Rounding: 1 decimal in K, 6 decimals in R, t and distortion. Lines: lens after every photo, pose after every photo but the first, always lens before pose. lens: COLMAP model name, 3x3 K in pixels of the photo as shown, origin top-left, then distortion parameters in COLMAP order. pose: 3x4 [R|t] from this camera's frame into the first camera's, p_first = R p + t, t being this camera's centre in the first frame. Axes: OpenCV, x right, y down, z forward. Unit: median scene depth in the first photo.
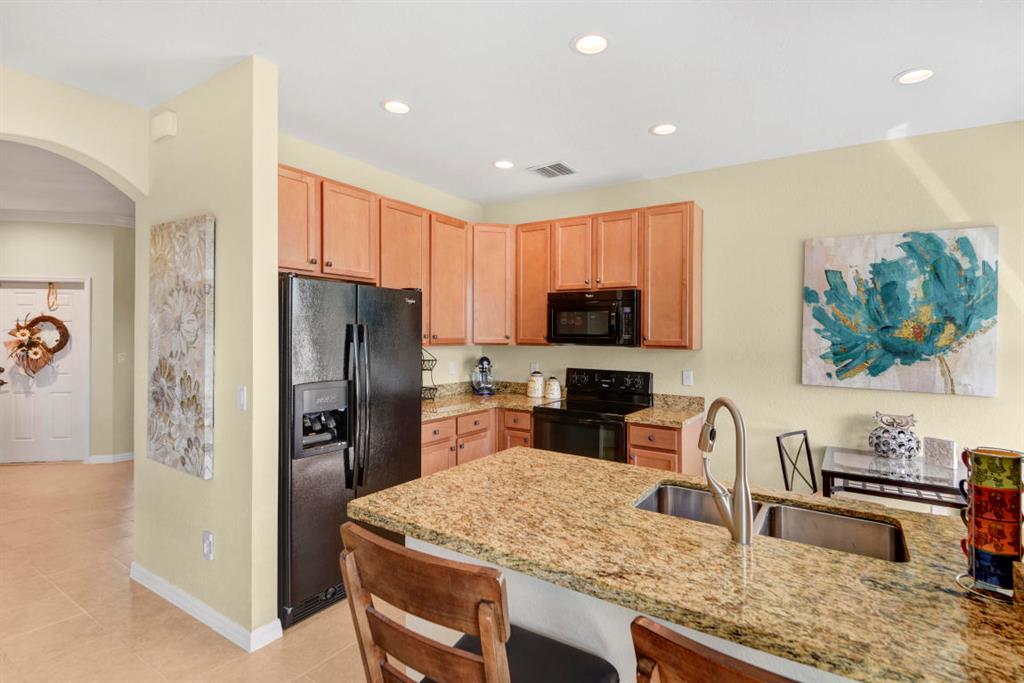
lens RADIAL K [[492.2, 0, 512.2], [0, 492.2, 339.7], [0, 0, 1]] dist [-0.002995, -0.001875]
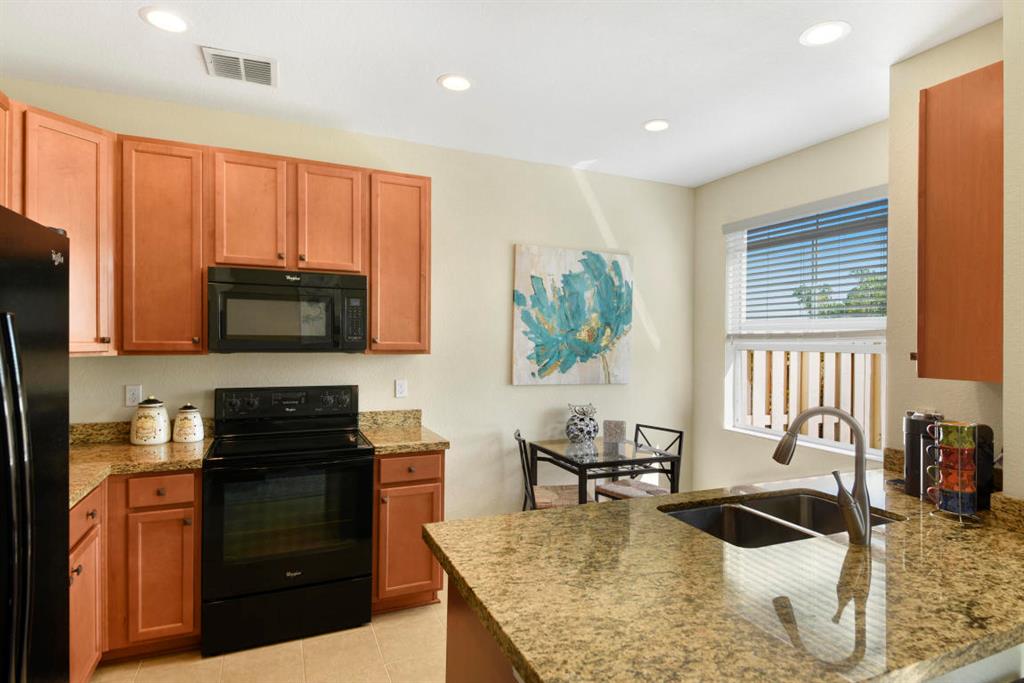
lens RADIAL K [[547.0, 0, 514.0], [0, 547.0, 339.4], [0, 0, 1]] dist [0.026663, -0.006283]
pose [[0.528337, -0.009803, 0.848978, -0.393204], [0.001095, 0.999940, 0.010865, -0.017601], [-0.849034, -0.004811, 0.528316, 0.421423]]
